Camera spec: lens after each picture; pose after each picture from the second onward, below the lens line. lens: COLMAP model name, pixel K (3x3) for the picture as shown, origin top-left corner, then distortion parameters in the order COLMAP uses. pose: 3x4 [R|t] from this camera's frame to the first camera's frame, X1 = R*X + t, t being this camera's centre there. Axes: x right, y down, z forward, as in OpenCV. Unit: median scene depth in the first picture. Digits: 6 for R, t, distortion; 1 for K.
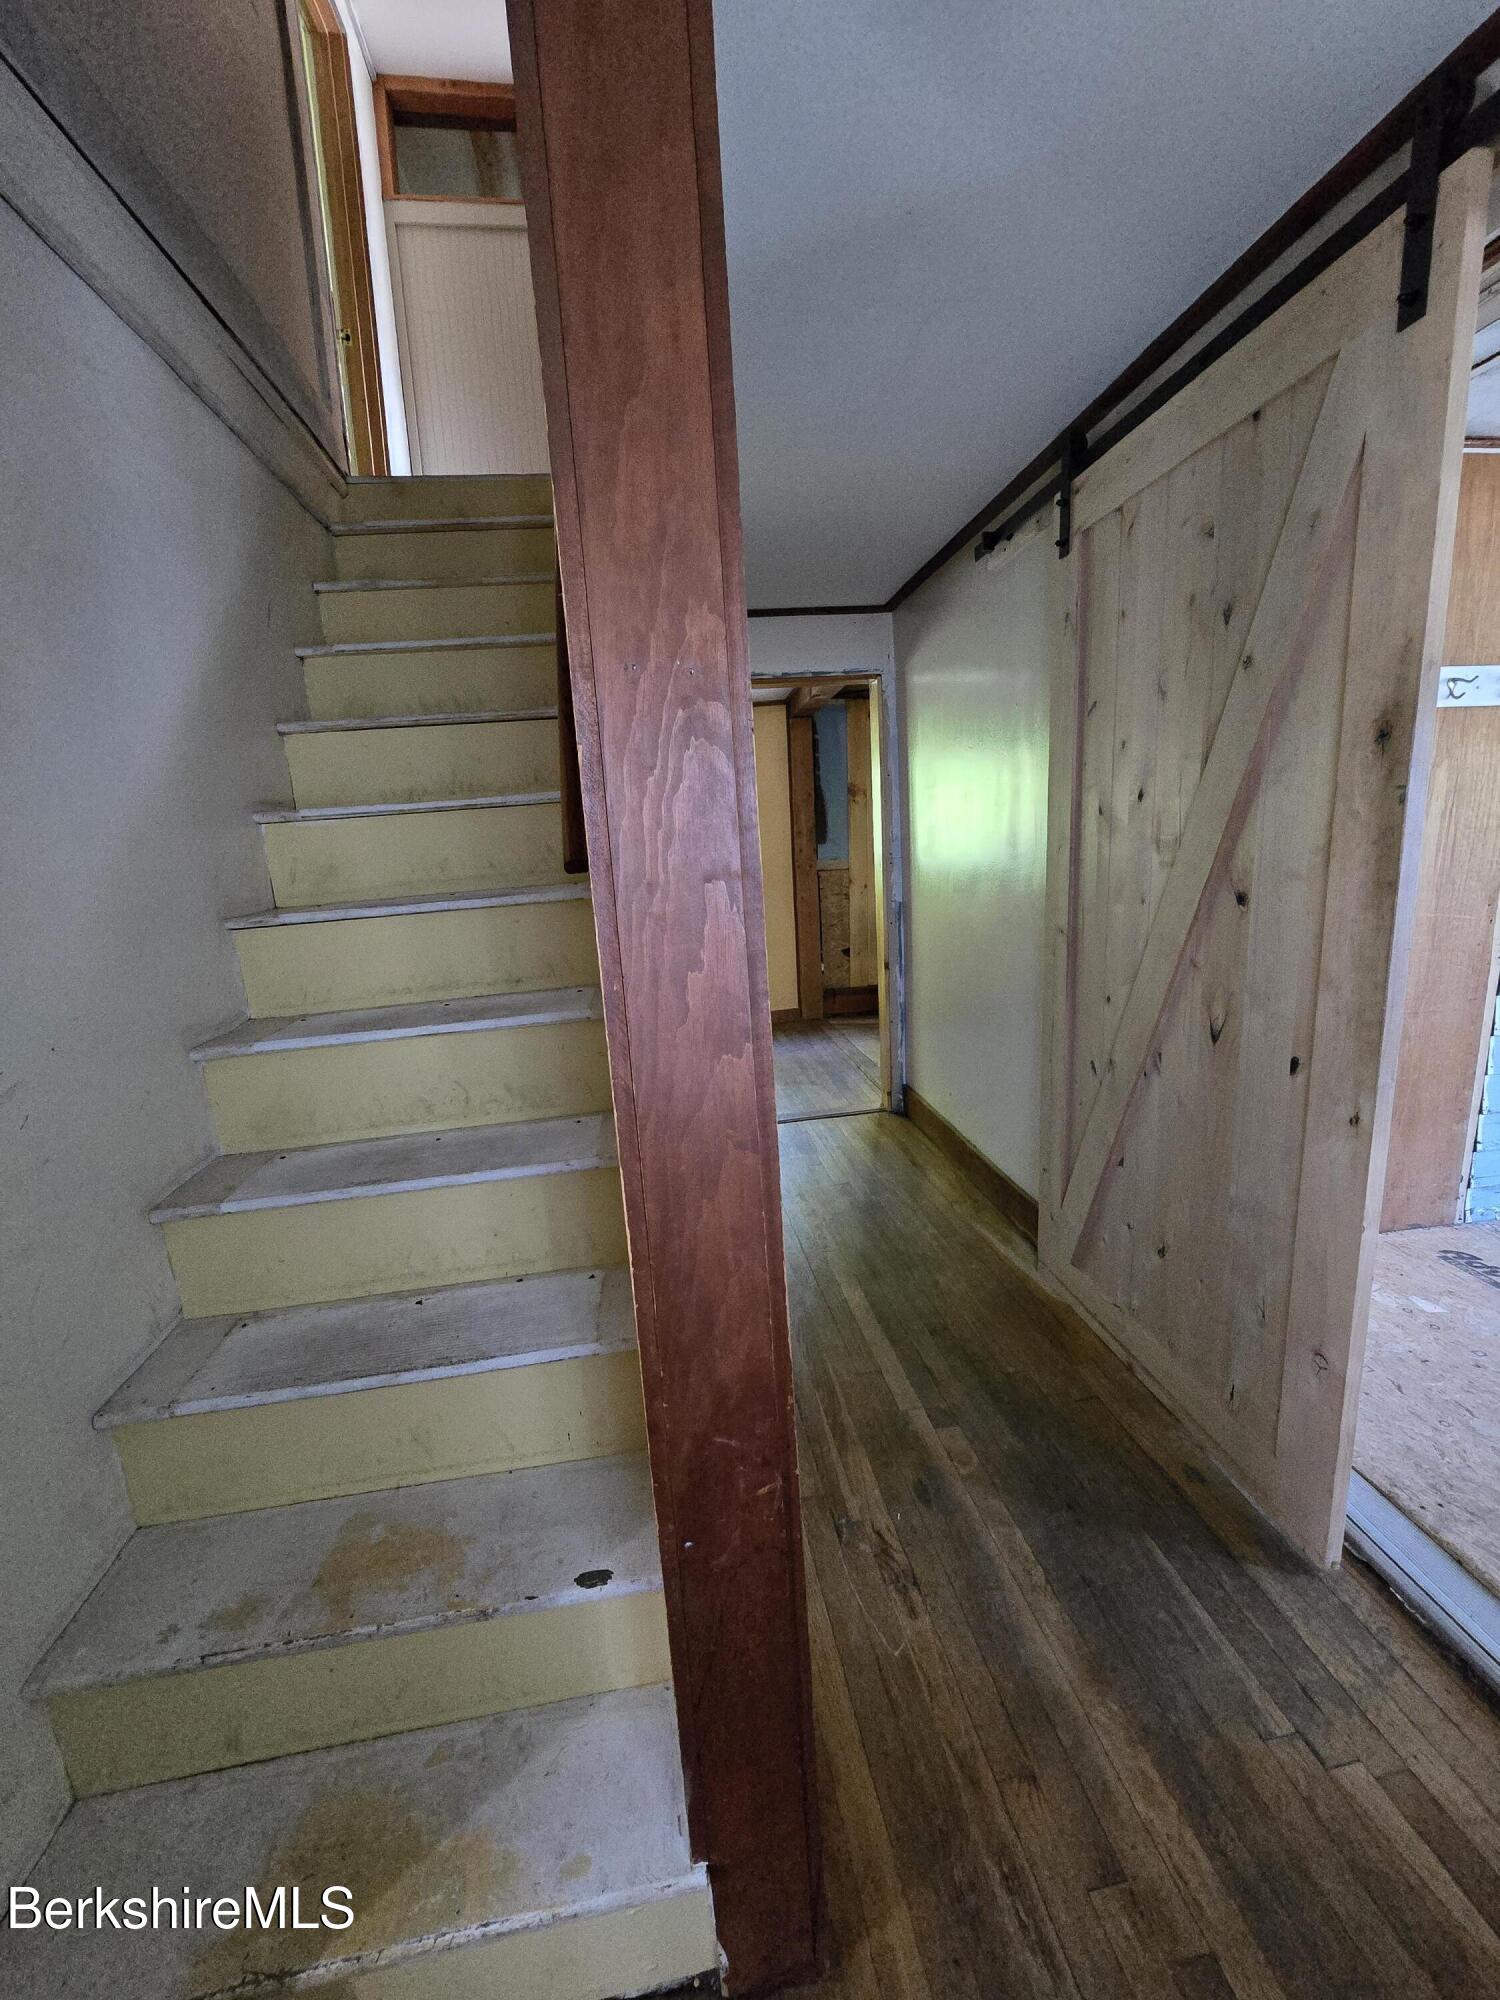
lens RADIAL K [[819.4, 0, 753.2], [0, 819.4, 1001.3], [0, 0, 1]] dist [-0.011230, 0.000178]
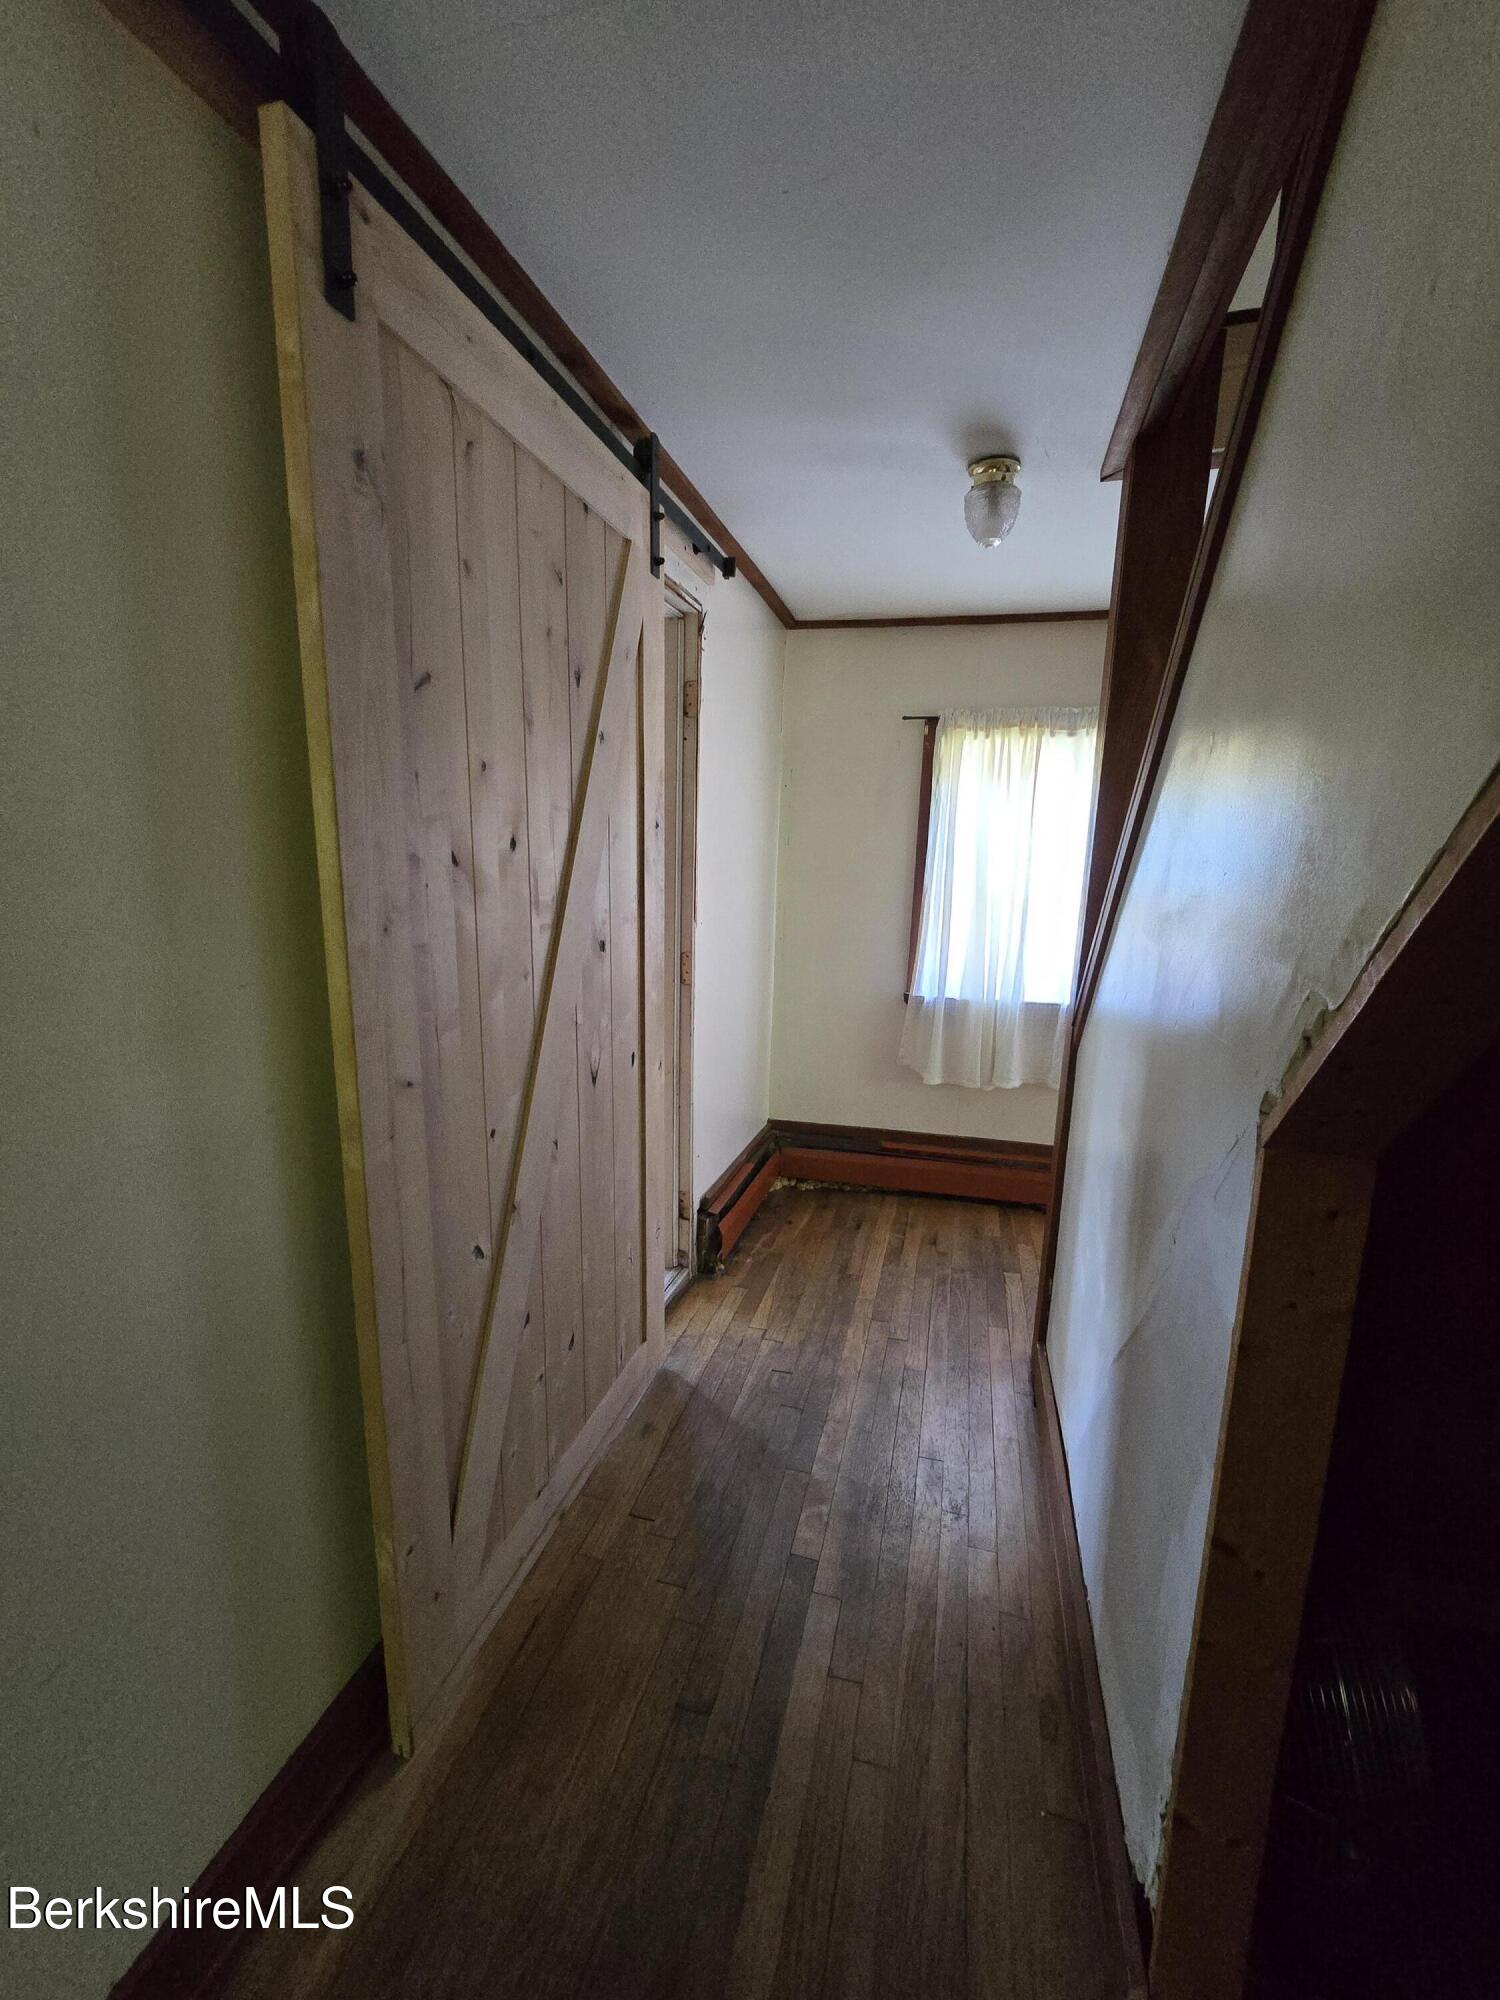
lens RADIAL K [[819.4, 0, 751.0], [0, 819.4, 1008.6], [0, 0, 1]] dist [-0.011230, 0.000178]
pose [[-0.915149, -0.041232, 0.401002, -0.038940], [0.105348, 0.935724, 0.336633, -0.341857], [-0.389107, 0.350314, -0.851984, 1.619427]]
